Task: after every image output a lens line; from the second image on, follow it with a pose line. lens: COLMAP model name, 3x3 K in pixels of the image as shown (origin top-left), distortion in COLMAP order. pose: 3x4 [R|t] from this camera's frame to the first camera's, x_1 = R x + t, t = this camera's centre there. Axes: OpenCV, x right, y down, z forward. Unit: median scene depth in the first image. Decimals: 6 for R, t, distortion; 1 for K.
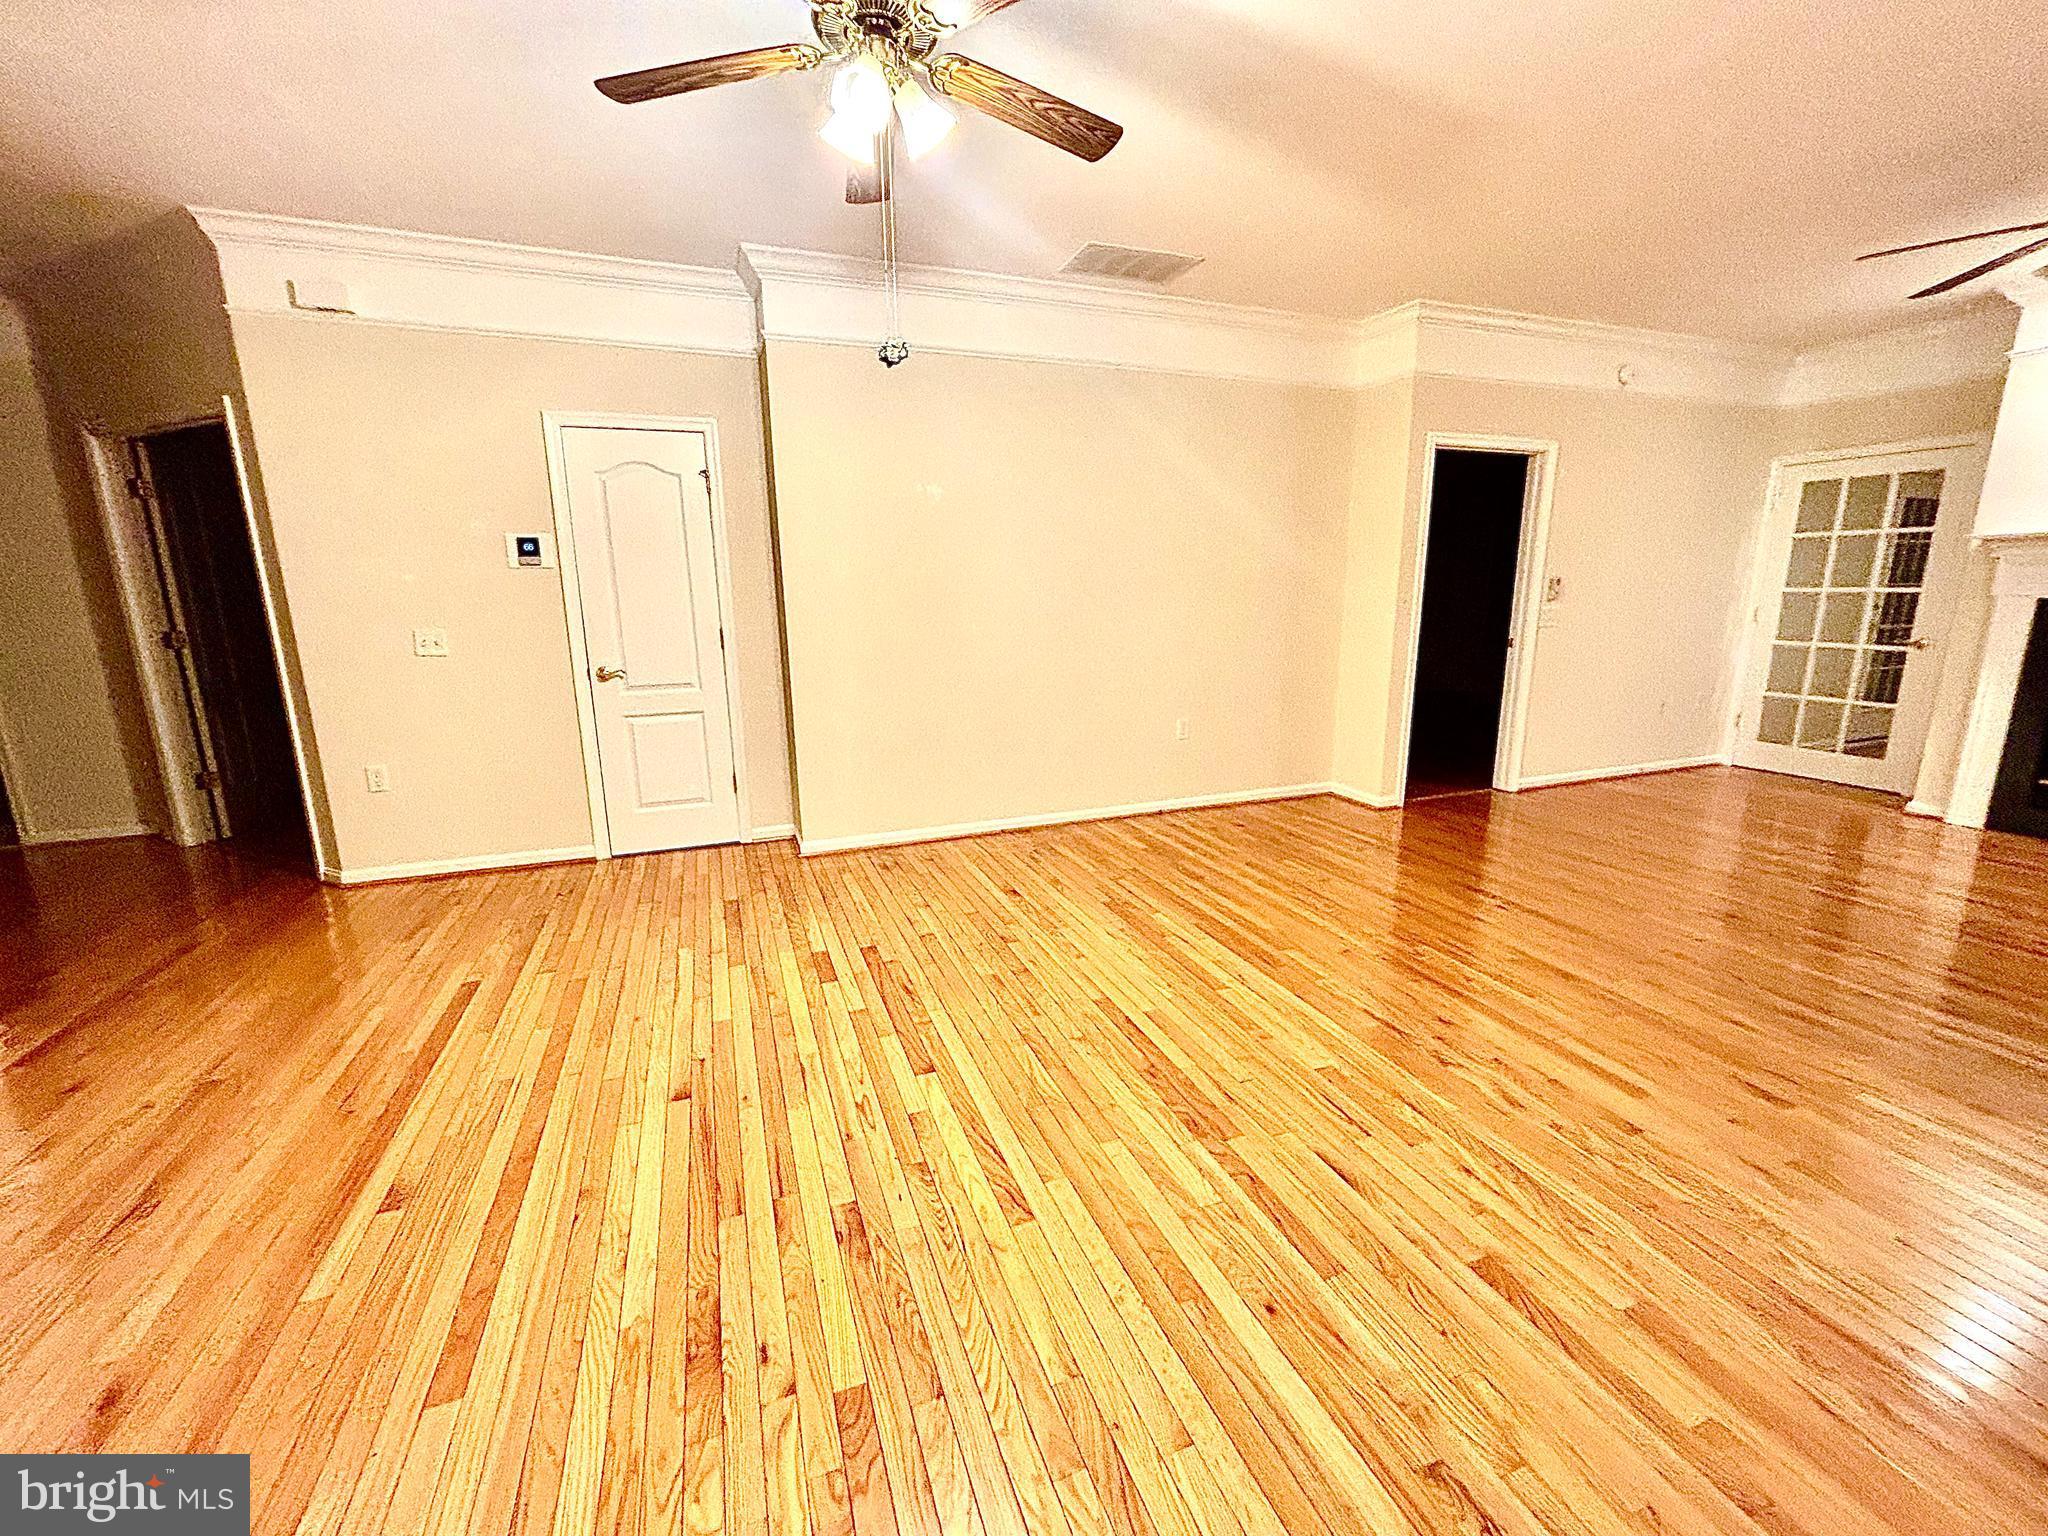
lens RADIAL K [[831.8, 0, 1011.8], [0, 831.8, 763.8], [0, 0, 1]] dist [-0.000054, -0.000075]
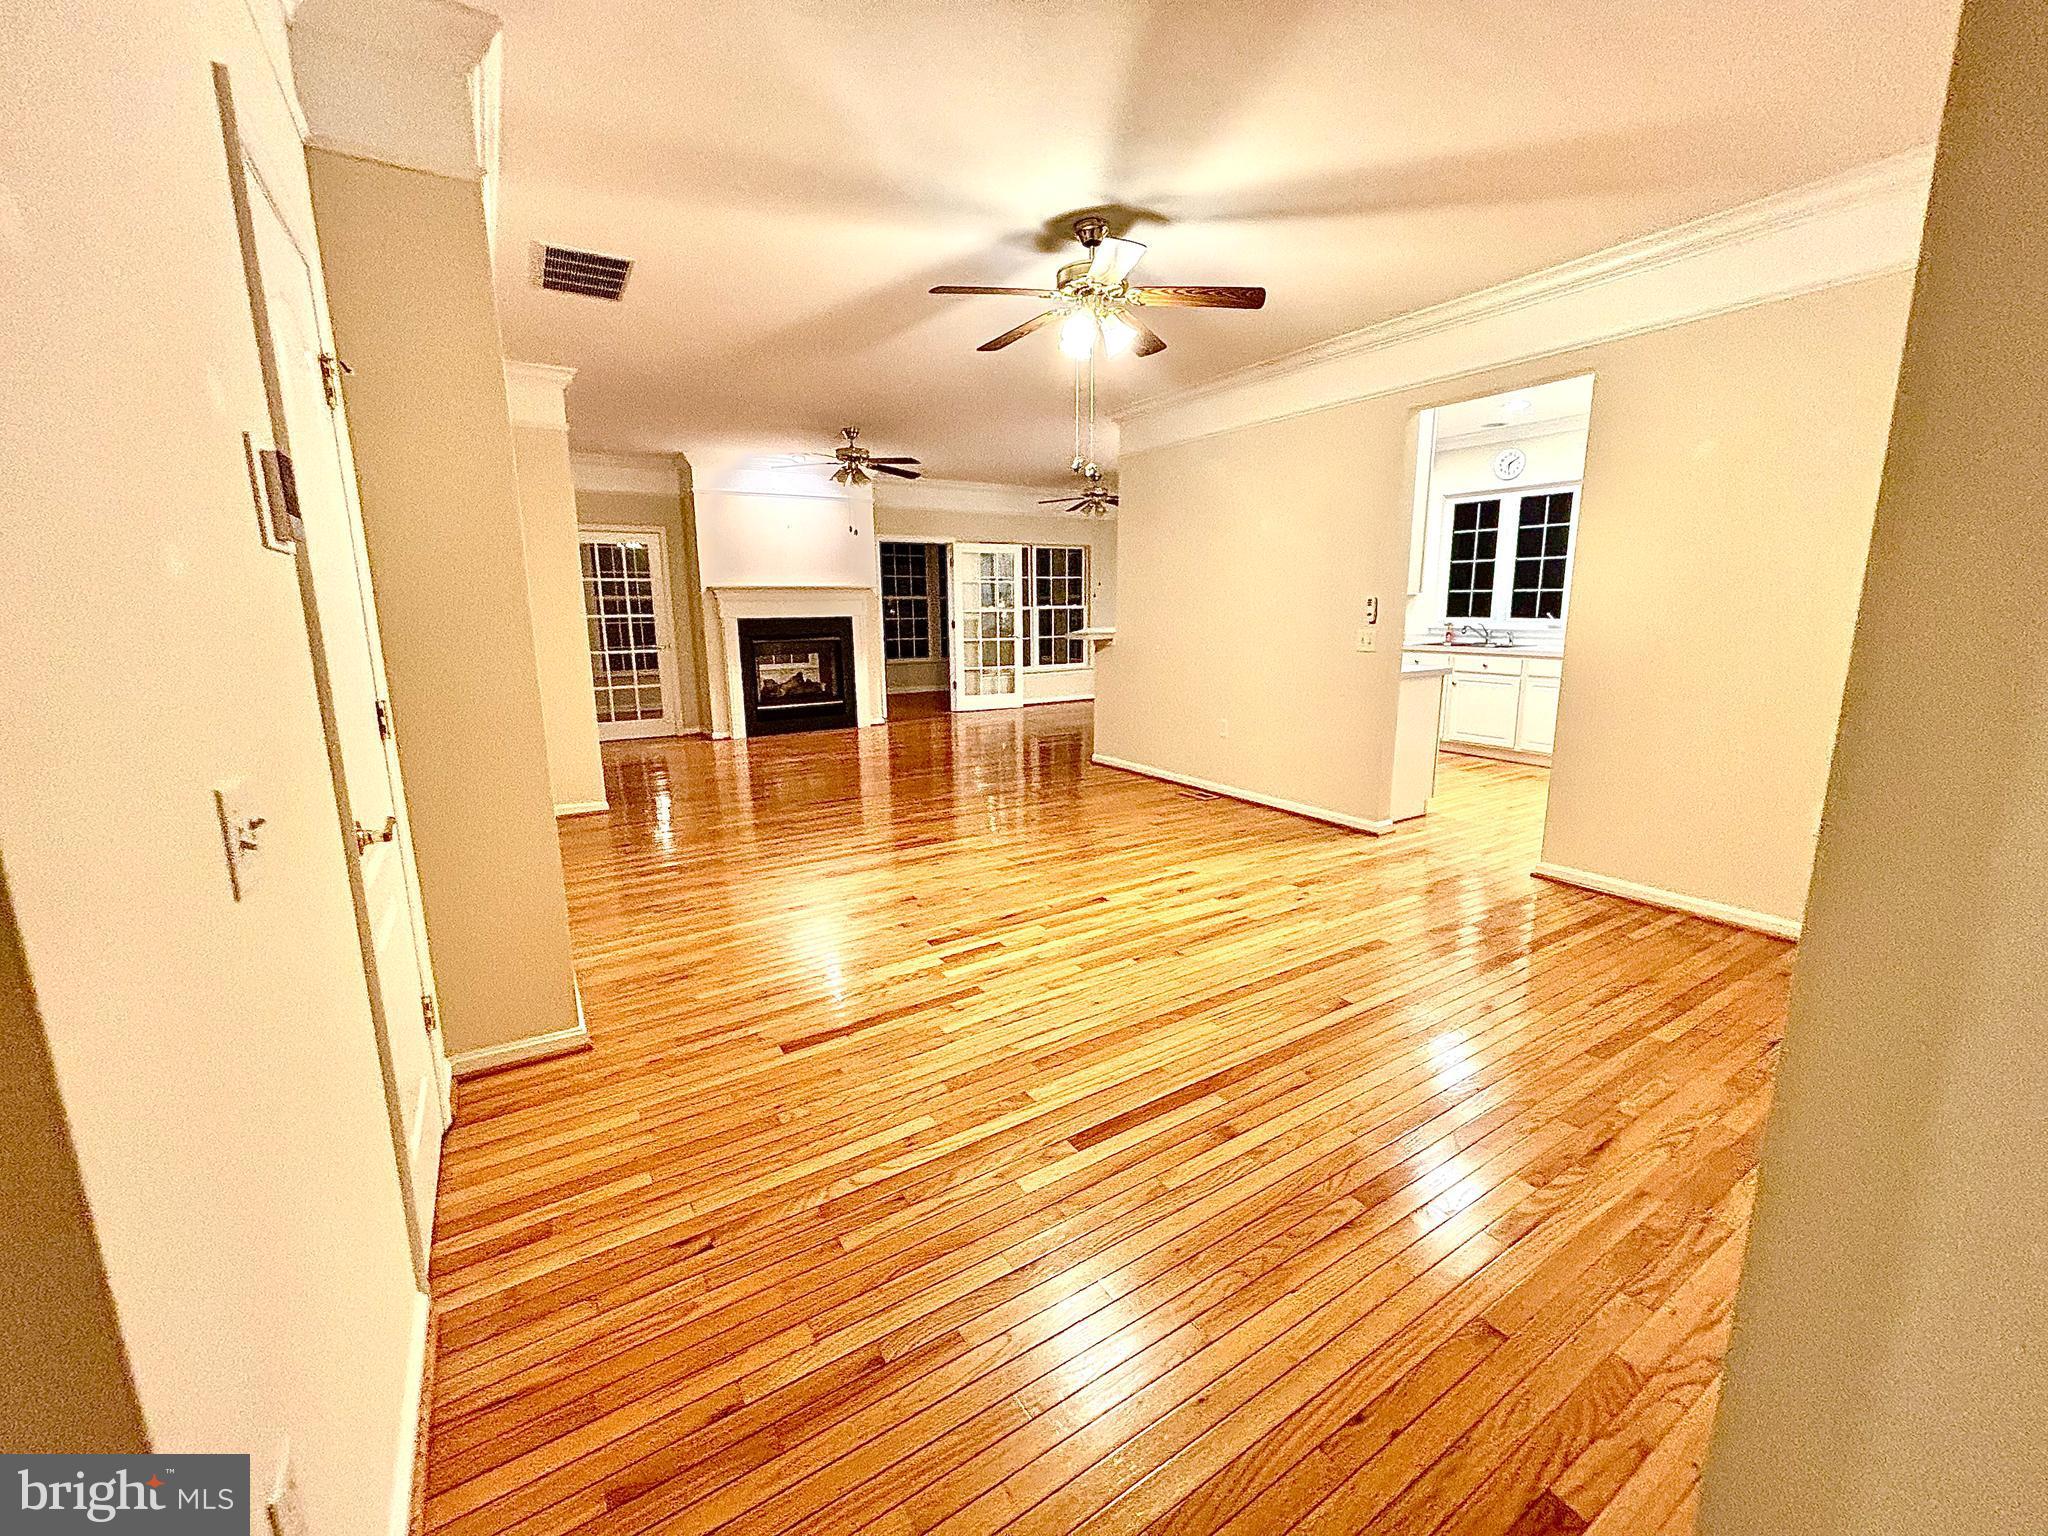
lens RADIAL K [[831.8, 0, 1028.8], [0, 831.8, 766.2], [0, 0, 1]] dist [-0.000054, -0.000075]
pose [[-0.216271, -0.176701, 0.960210, -0.870028], [0.214421, 0.950879, 0.223279, -0.153067], [-0.952497, 0.254178, -0.167759, 0.730209]]
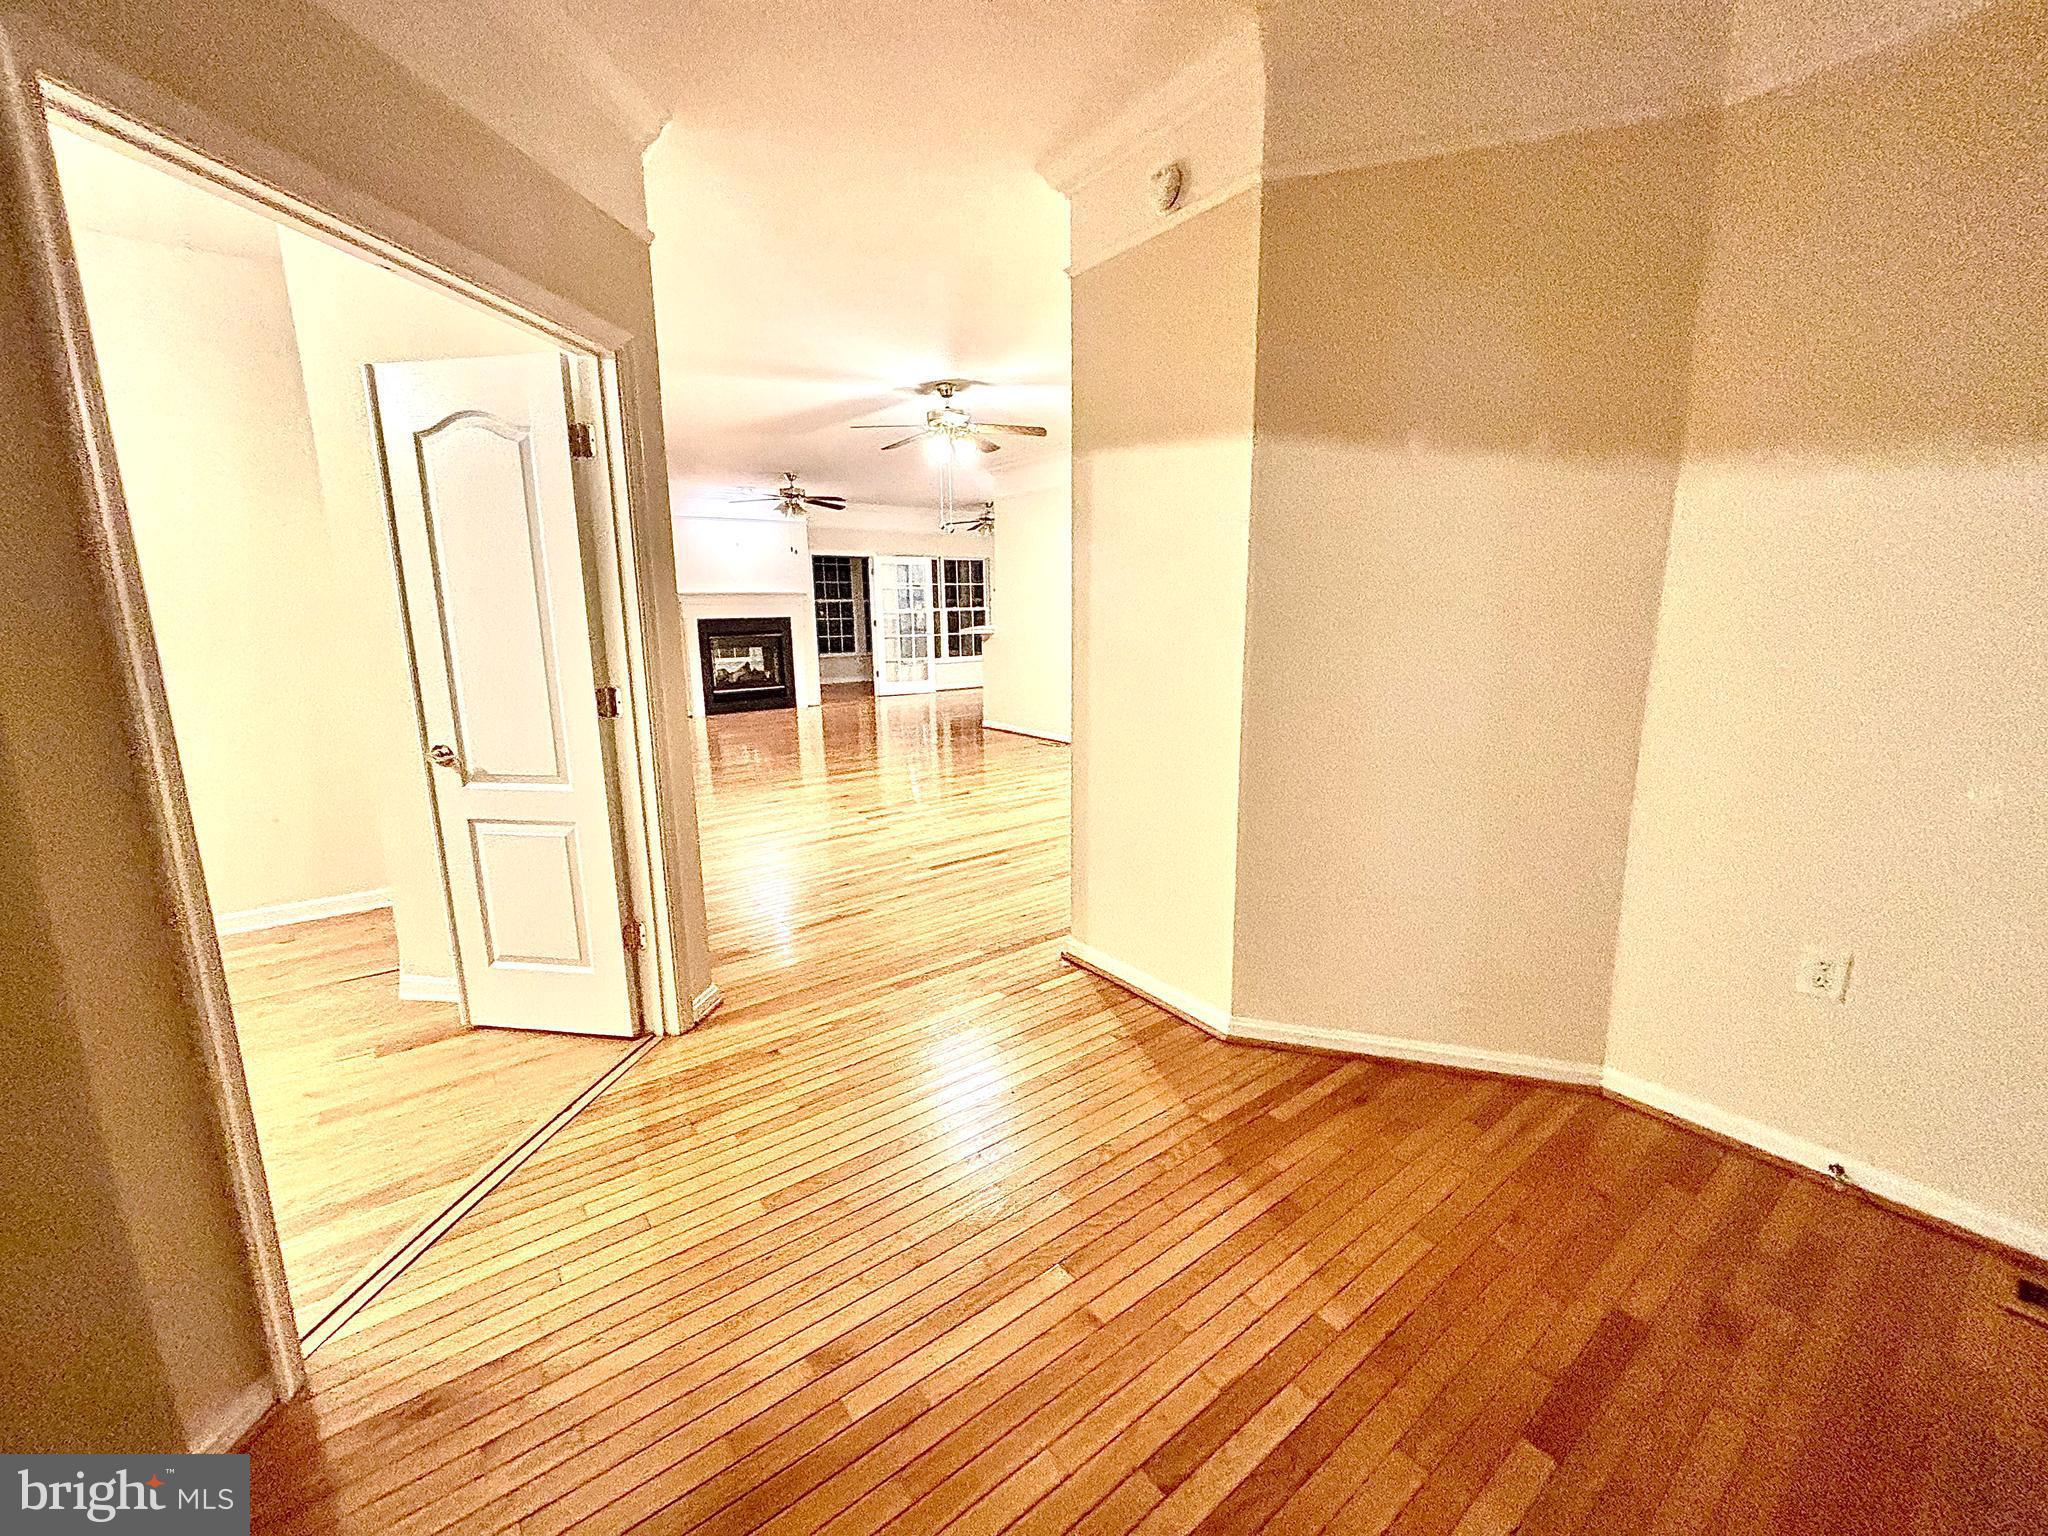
lens RADIAL K [[831.8, 0, 1035.0], [0, 831.8, 768.4], [0, 0, 1]] dist [-0.000054, -0.000075]
pose [[-0.305215, -0.173054, 0.936428, -1.409881], [0.212118, 0.946289, 0.244013, -0.163496], [-0.928359, 0.273110, -0.252113, 0.782515]]
